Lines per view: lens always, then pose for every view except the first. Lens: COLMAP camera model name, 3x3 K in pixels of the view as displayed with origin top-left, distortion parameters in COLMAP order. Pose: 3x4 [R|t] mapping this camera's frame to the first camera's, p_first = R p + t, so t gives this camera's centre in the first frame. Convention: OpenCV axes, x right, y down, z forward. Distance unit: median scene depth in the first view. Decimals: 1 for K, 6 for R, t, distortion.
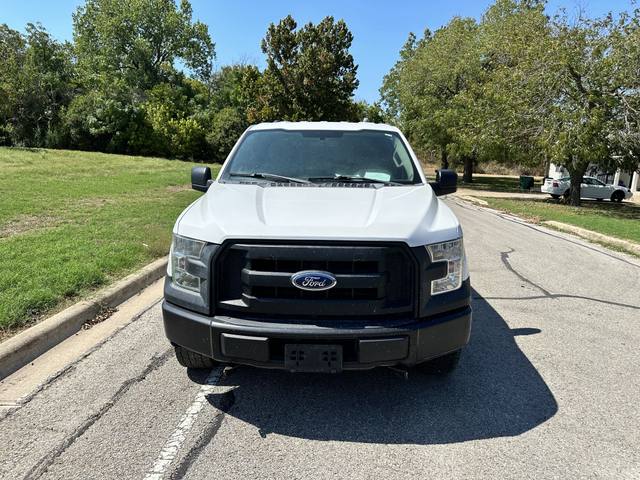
lens RADIAL K [[457.4, 0, 317.8], [0, 457.4, 239.8], [0, 0, 1]] dist [0.043574, -0.055560]
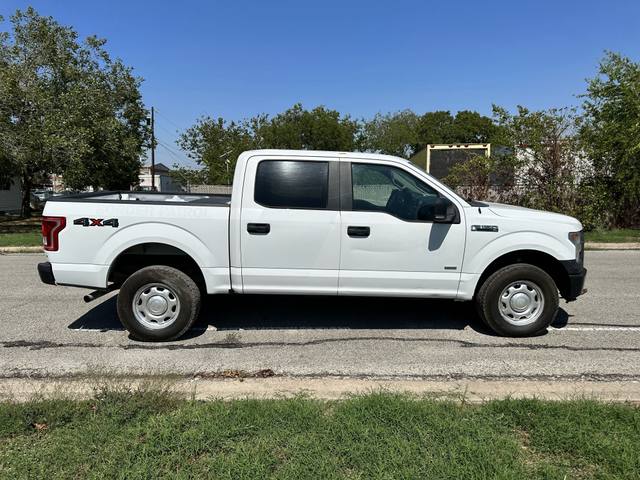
lens RADIAL K [[449.3, 0, 316.5], [0, 449.3, 242.1], [0, 0, 1]] dist [0.008715, 0.001625]
pose [[-0.044330, -0.167428, 0.984887, -0.165275], [0.178634, 0.968640, 0.172706, -0.037787], [-0.982917, 0.183590, -0.013031, 0.171190]]
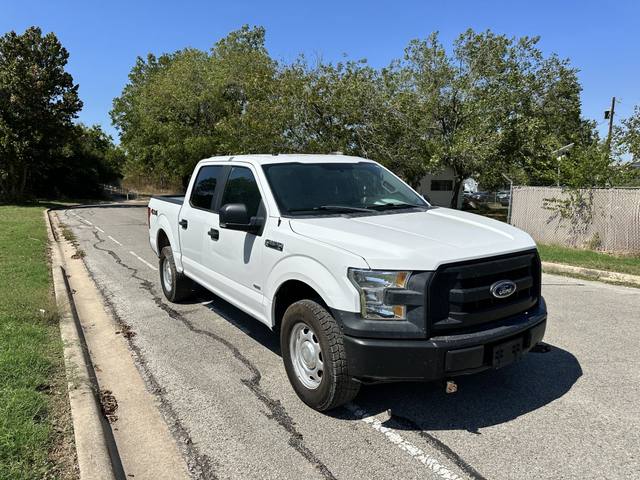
lens RADIAL K [[457.4, 0, 317.8], [0, 457.4, 239.8], [0, 0, 1]] dist [0.043574, -0.055560]
pose [[0.822596, -0.106285, 0.558605, -0.082824], [0.135009, 0.990791, -0.010296, -0.007058], [-0.552366, 0.083886, 0.829370, 0.019049]]
